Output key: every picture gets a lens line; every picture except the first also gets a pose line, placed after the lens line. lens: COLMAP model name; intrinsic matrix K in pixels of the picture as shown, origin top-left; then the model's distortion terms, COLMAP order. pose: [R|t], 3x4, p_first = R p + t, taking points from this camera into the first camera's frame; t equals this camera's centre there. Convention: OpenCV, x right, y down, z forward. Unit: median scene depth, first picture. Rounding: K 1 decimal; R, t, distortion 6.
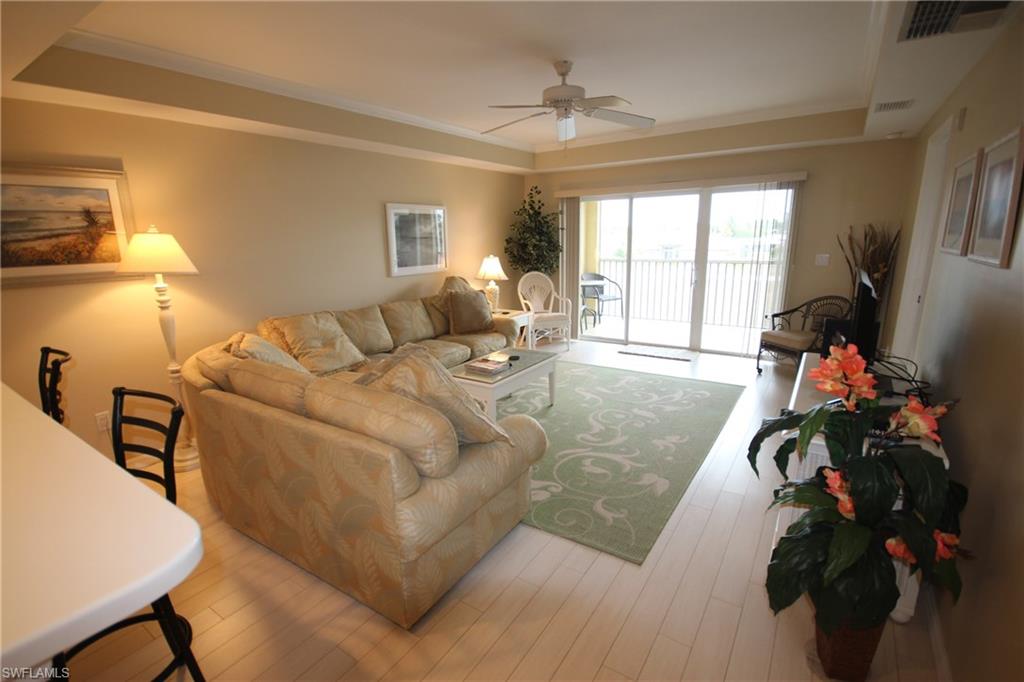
lens RADIAL K [[472.1, 0, 511.4], [0, 472.1, 347.0], [0, 0, 1]] dist [-0.003154, -0.000515]
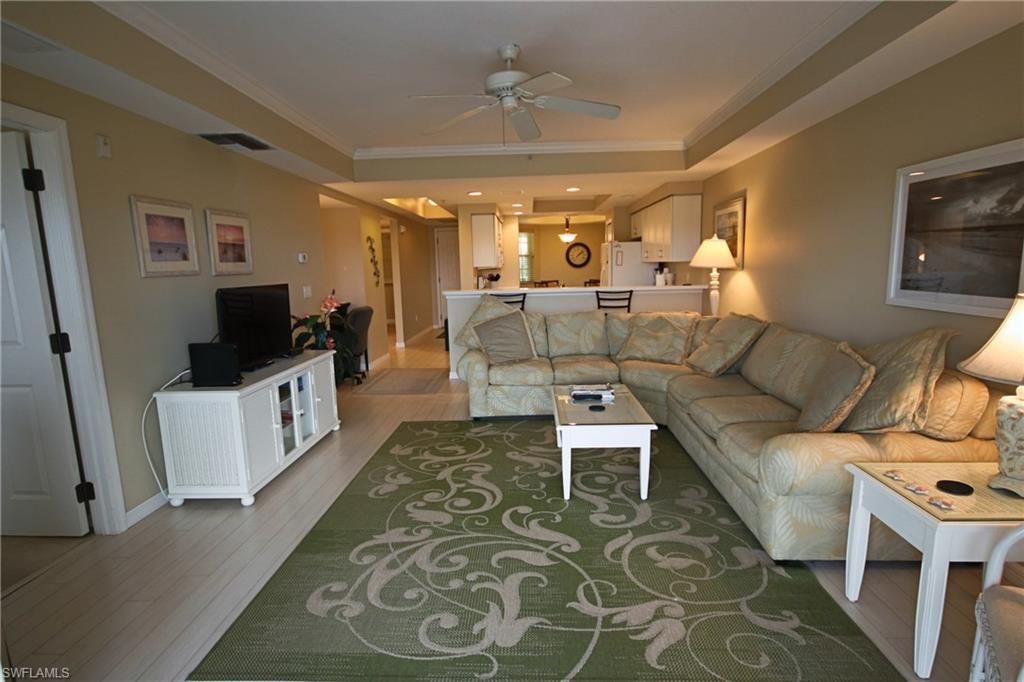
lens RADIAL K [[524.9, 0, 510.1], [0, 524.9, 346.7], [0, 0, 1]] dist [-0.000432, 0.000257]
pose [[-0.850702, 0.123170, -0.511013, 0.377923], [-0.078516, 0.931478, 0.355224, -0.247385], [0.519751, 0.342313, -0.782740, 1.101658]]
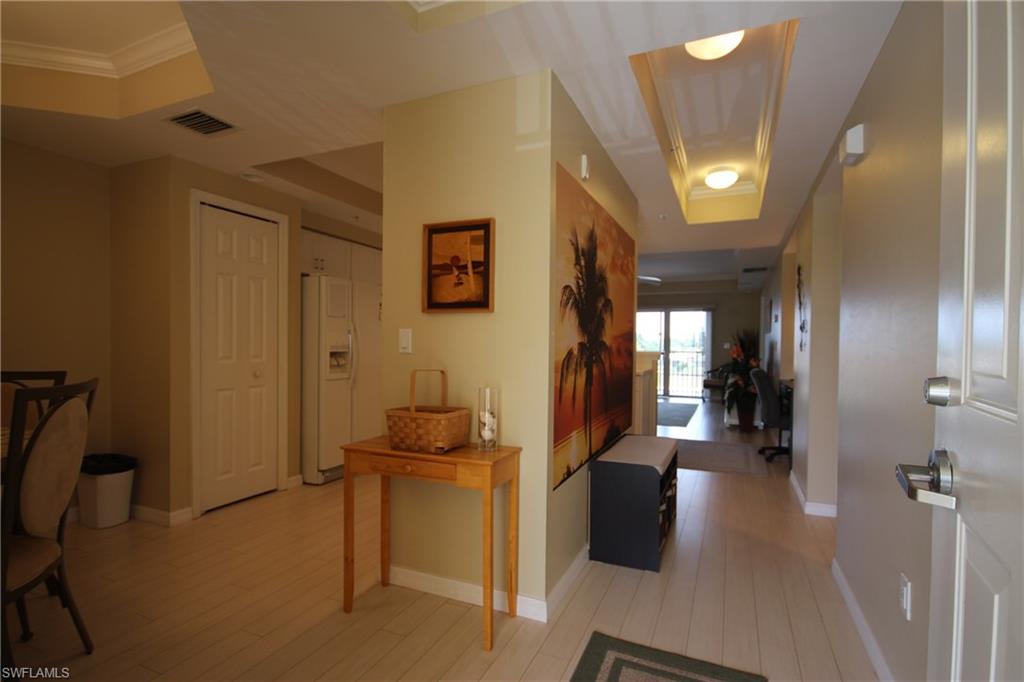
lens RADIAL K [[472.1, 0, 510.1], [0, 472.1, 347.6], [0, 0, 1]] dist [-0.003154, -0.000515]
pose [[0.983888, 0.031829, 0.175932, -0.556279], [0.007652, 0.975627, -0.219300, 0.237076], [-0.178624, 0.217113, 0.959664, -0.710212]]
